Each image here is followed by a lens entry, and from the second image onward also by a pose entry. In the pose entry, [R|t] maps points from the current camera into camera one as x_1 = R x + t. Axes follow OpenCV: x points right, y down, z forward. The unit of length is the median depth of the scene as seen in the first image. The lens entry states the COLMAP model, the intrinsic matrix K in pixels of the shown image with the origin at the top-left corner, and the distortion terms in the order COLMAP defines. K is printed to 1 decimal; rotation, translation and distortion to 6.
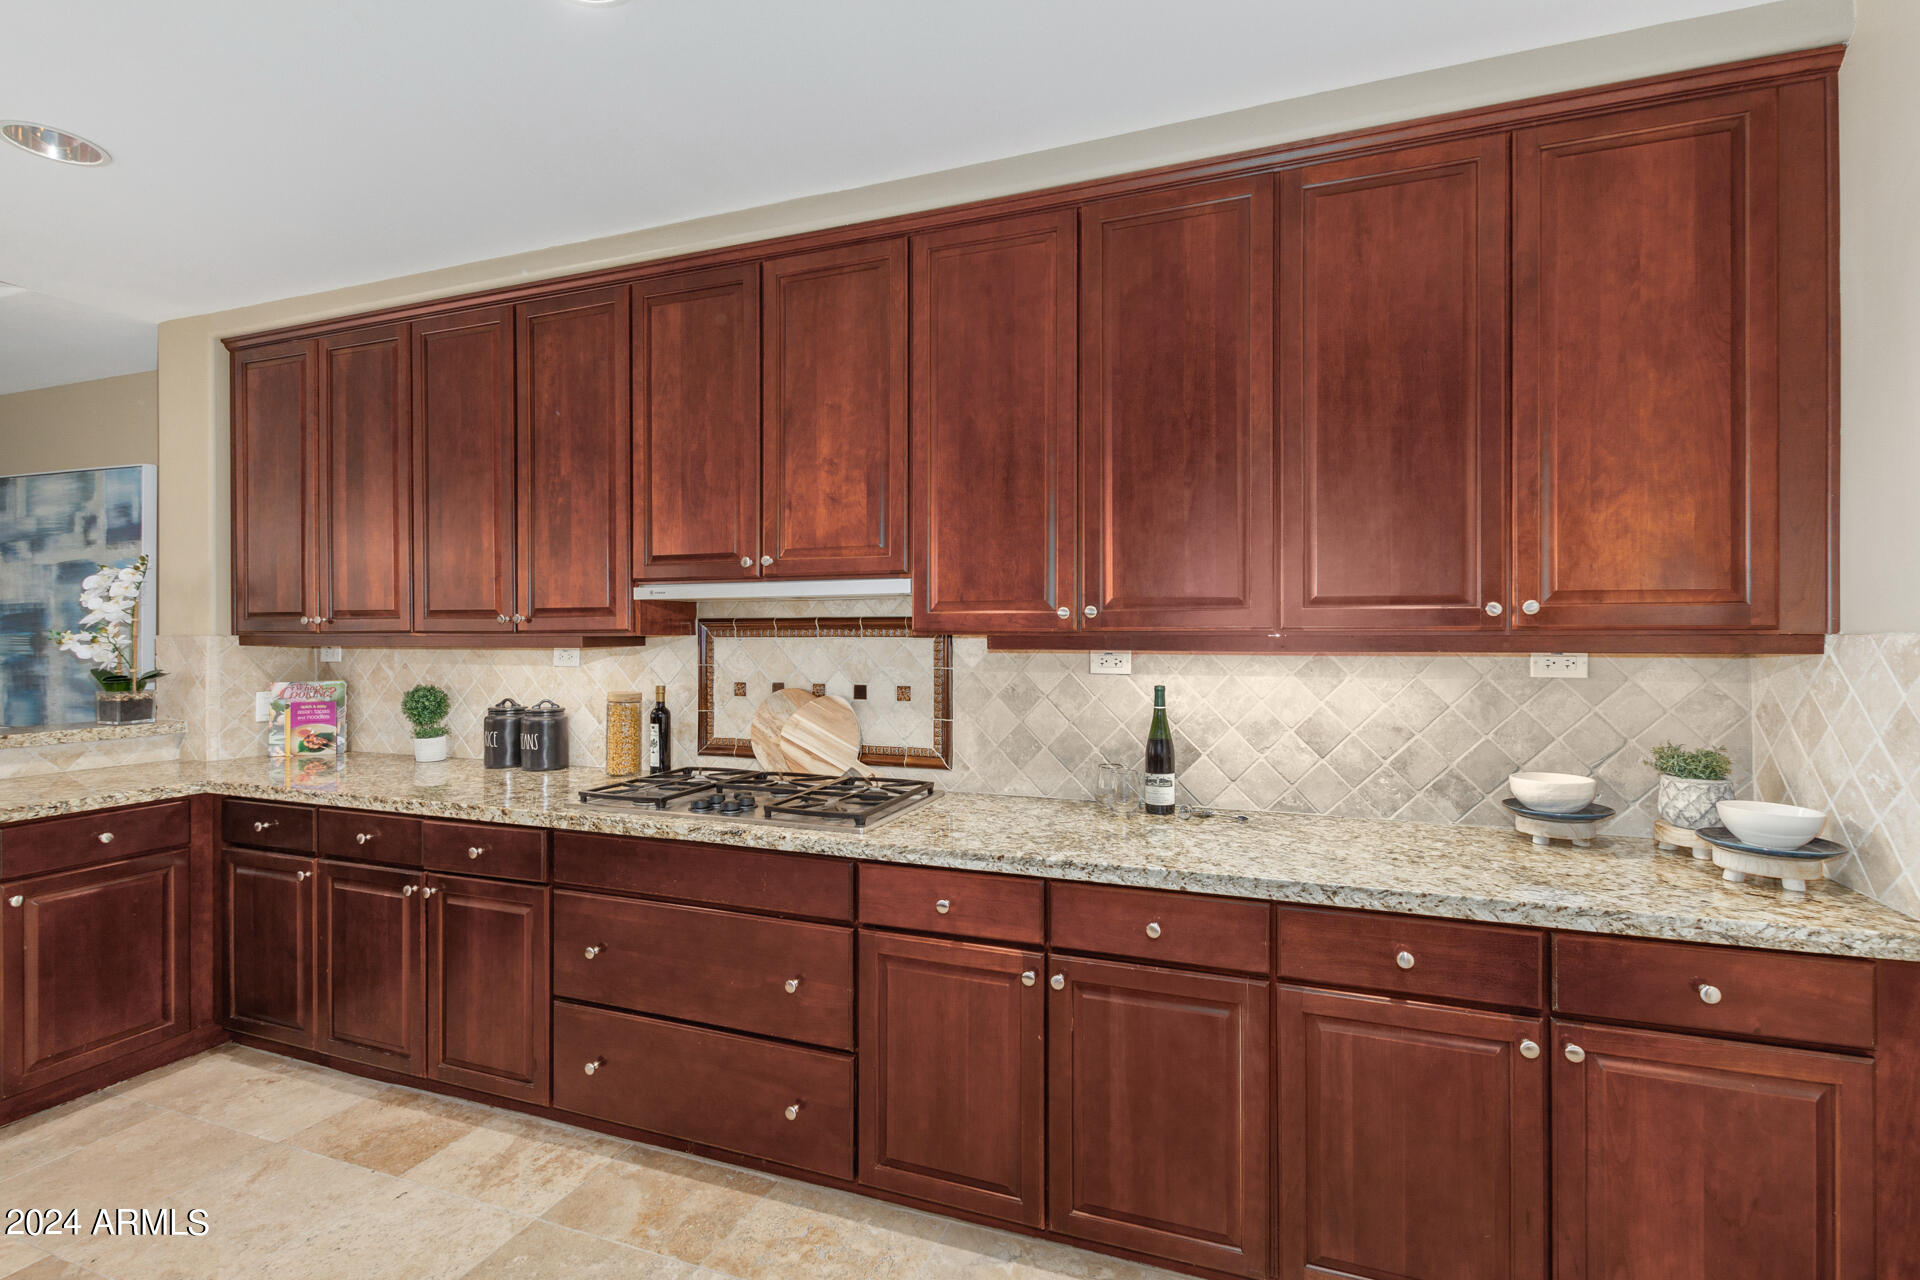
lens RADIAL K [[875.0, 0, 969.1], [0, 875.0, 630.0], [0, 0, 1]] dist [0.001962, -0.000485]
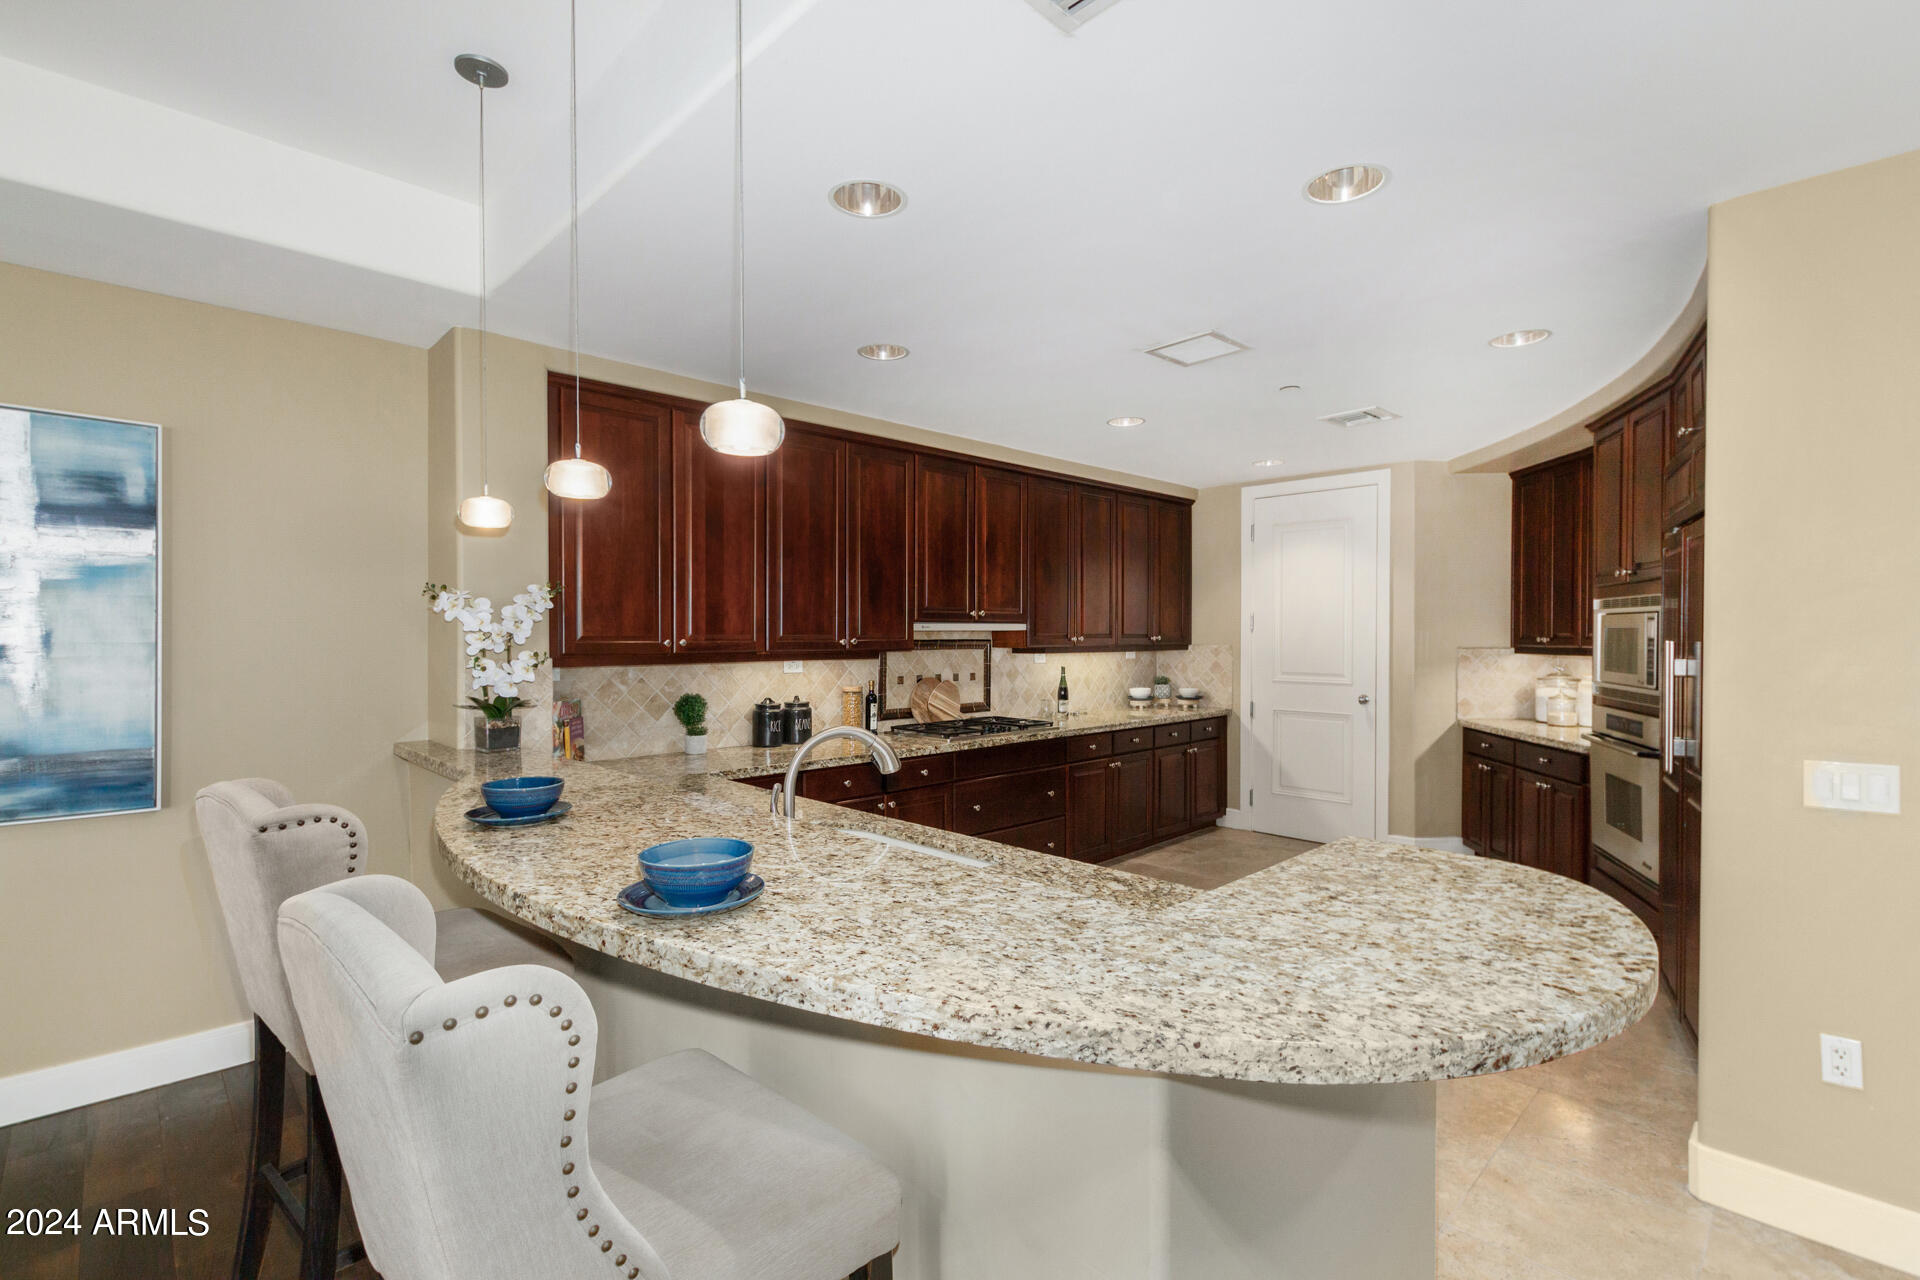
lens RADIAL K [[865.5, 0, 966.4], [0, 865.5, 641.7], [0, 0, 1]] dist [0.002850, -0.000154]
pose [[0.429361, -0.009545, 0.903082, -1.763173], [-0.003494, 0.999919, 0.012229, -0.031454], [-0.903126, -0.008407, 0.429293, 0.130919]]
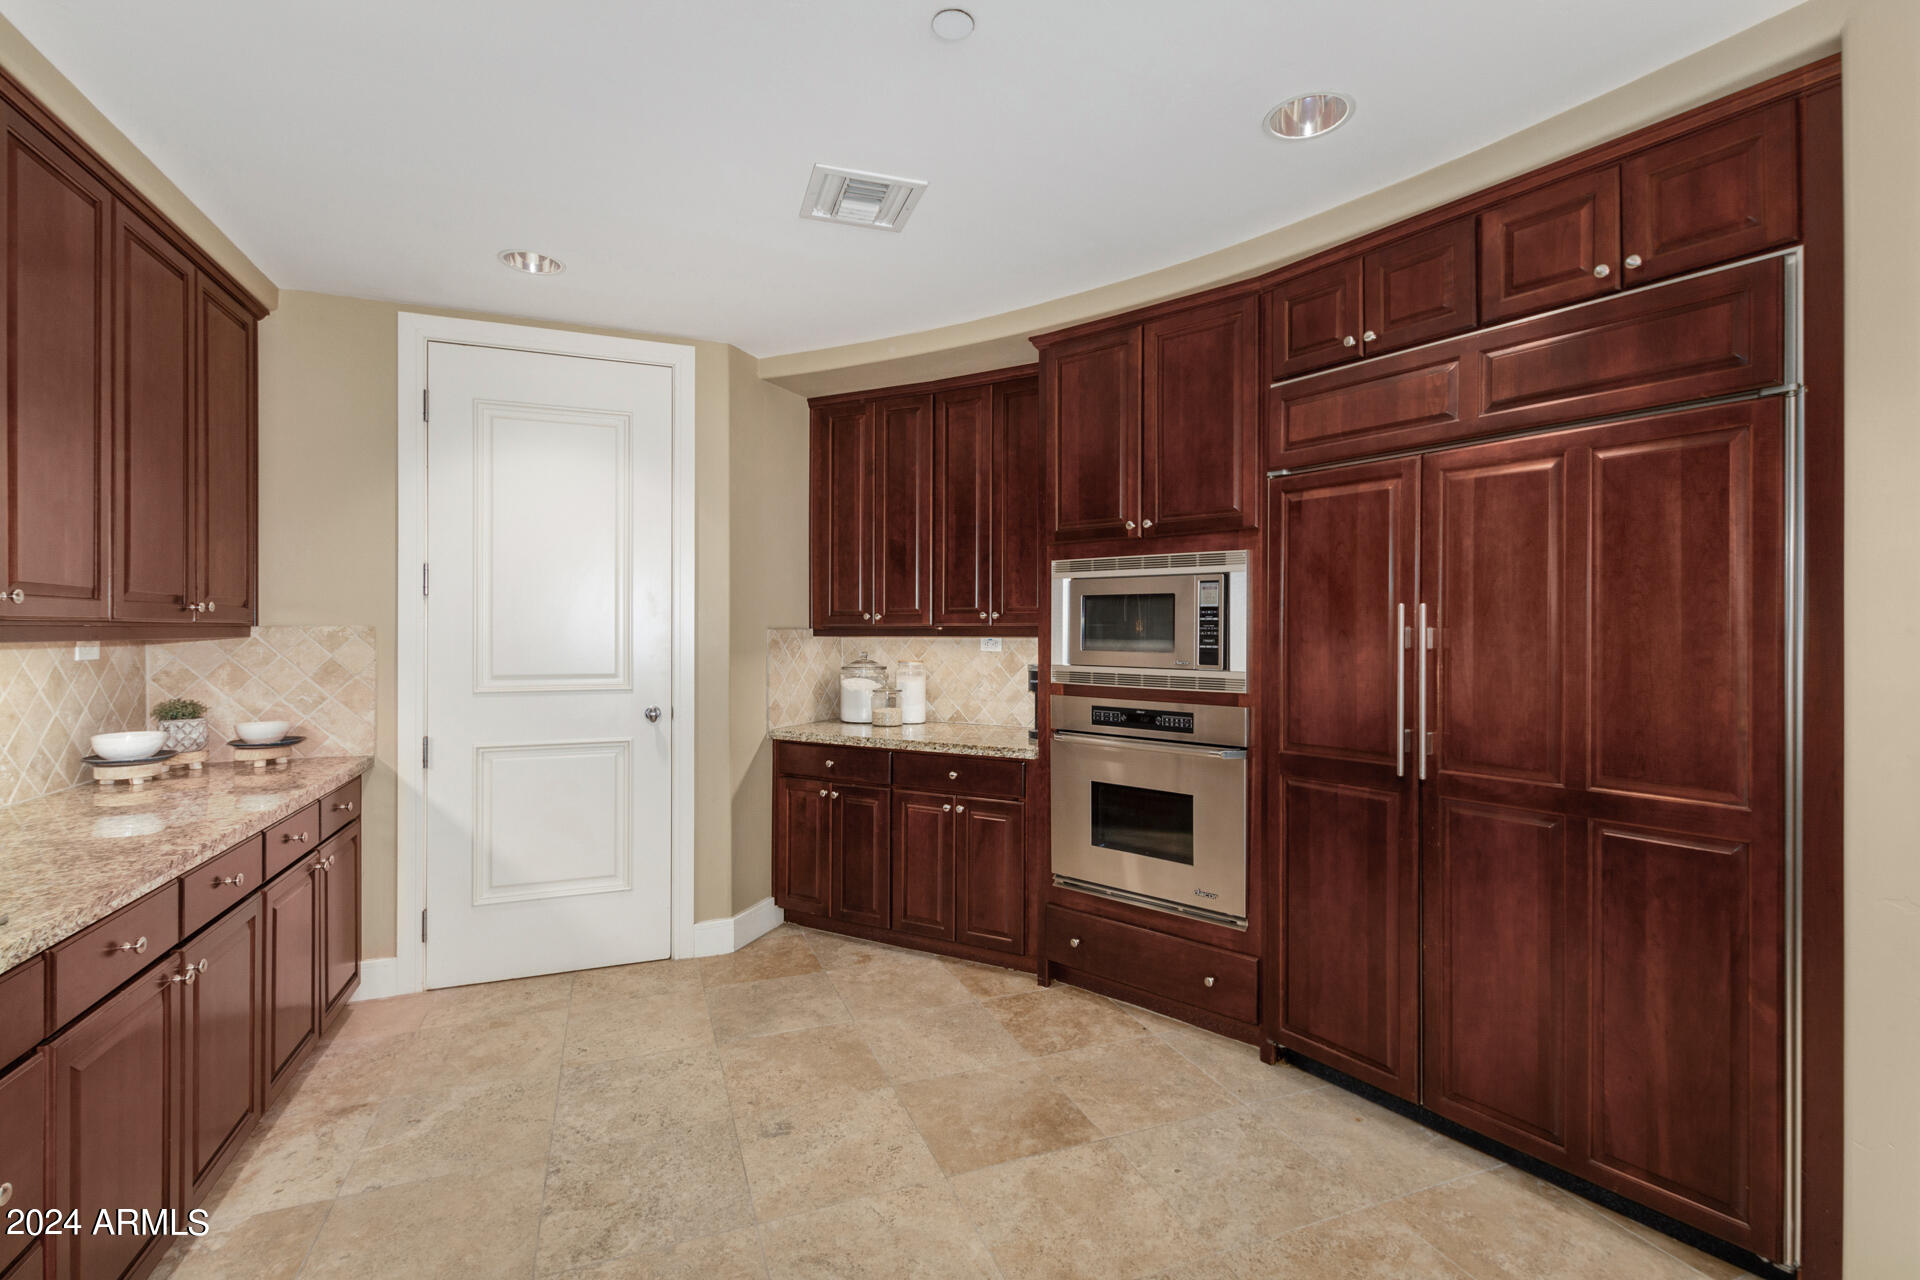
lens RADIAL K [[875.0, 0, 969.1], [0, 875.0, 630.0], [0, 0, 1]] dist [0.001962, -0.000485]
pose [[-0.664986, -0.001546, 0.746855, -0.794582], [-0.005527, 0.999981, -0.002850, 0.005674], [-0.746836, -0.006023, -0.664981, 0.641211]]
